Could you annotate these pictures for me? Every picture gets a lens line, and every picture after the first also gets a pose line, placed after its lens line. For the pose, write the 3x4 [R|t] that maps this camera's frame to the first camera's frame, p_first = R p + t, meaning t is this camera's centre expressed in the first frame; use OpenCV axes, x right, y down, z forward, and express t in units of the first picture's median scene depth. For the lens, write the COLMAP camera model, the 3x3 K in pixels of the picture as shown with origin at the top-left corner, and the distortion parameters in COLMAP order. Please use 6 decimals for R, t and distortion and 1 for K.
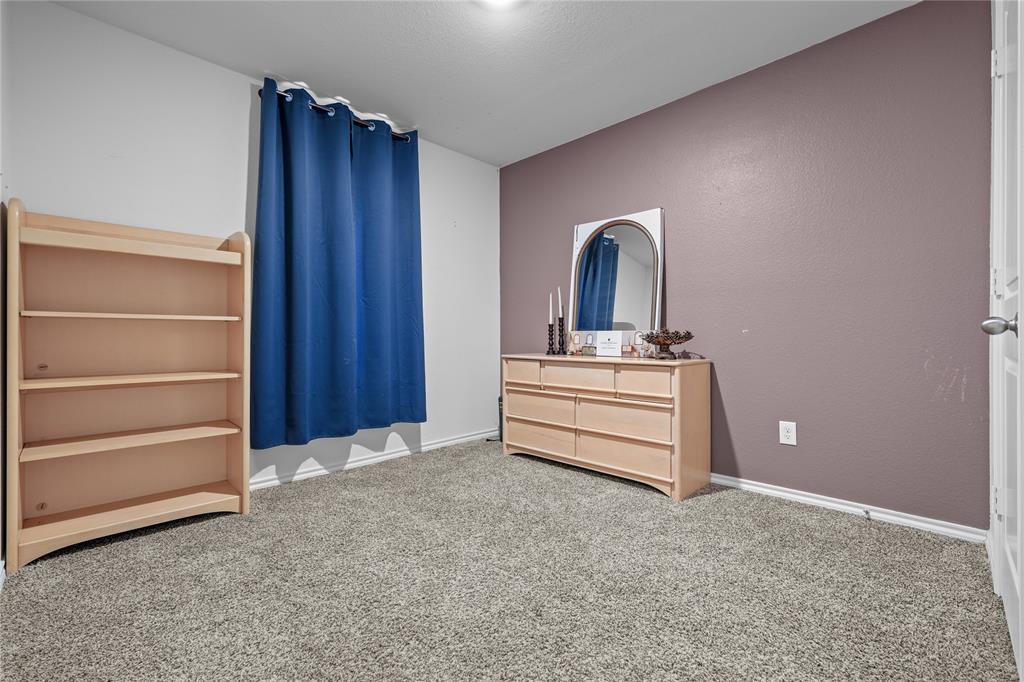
lens RADIAL K [[441.1, 0, 517.1], [0, 441.1, 331.8], [0, 0, 1]] dist [-0.000592, -0.000077]
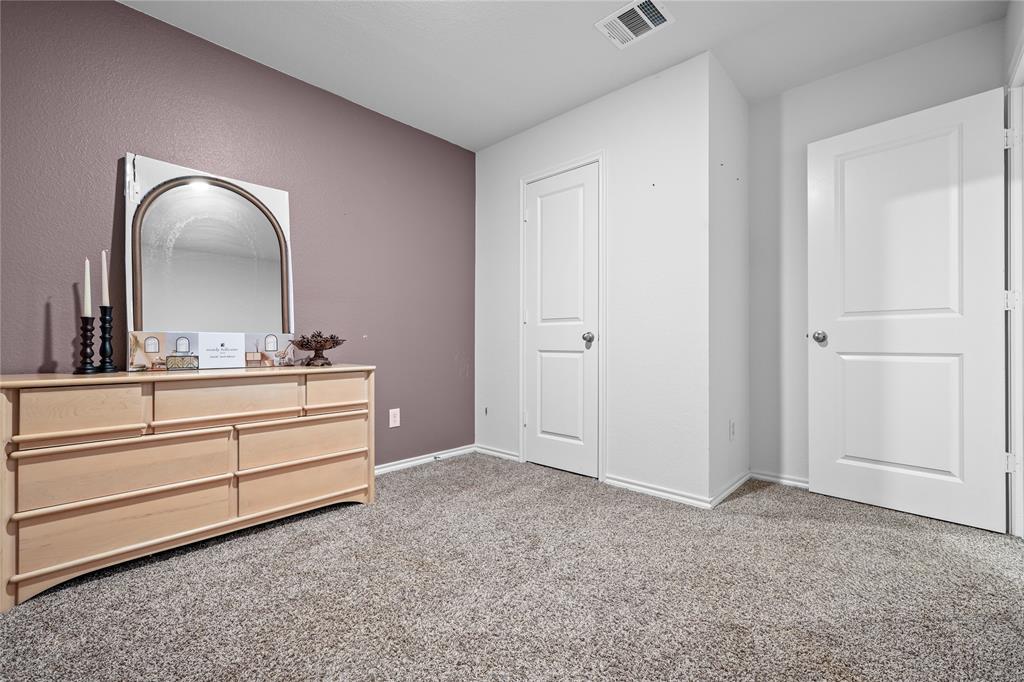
lens RADIAL K [[441.1, 0, 517.1], [0, 441.1, 331.8], [0, 0, 1]] dist [-0.000592, -0.000077]
pose [[-0.035267, 0.024905, 0.999068, -0.549765], [-0.010977, 0.999619, -0.025306, 0.009750], [-0.999318, -0.011859, -0.034981, 0.577928]]
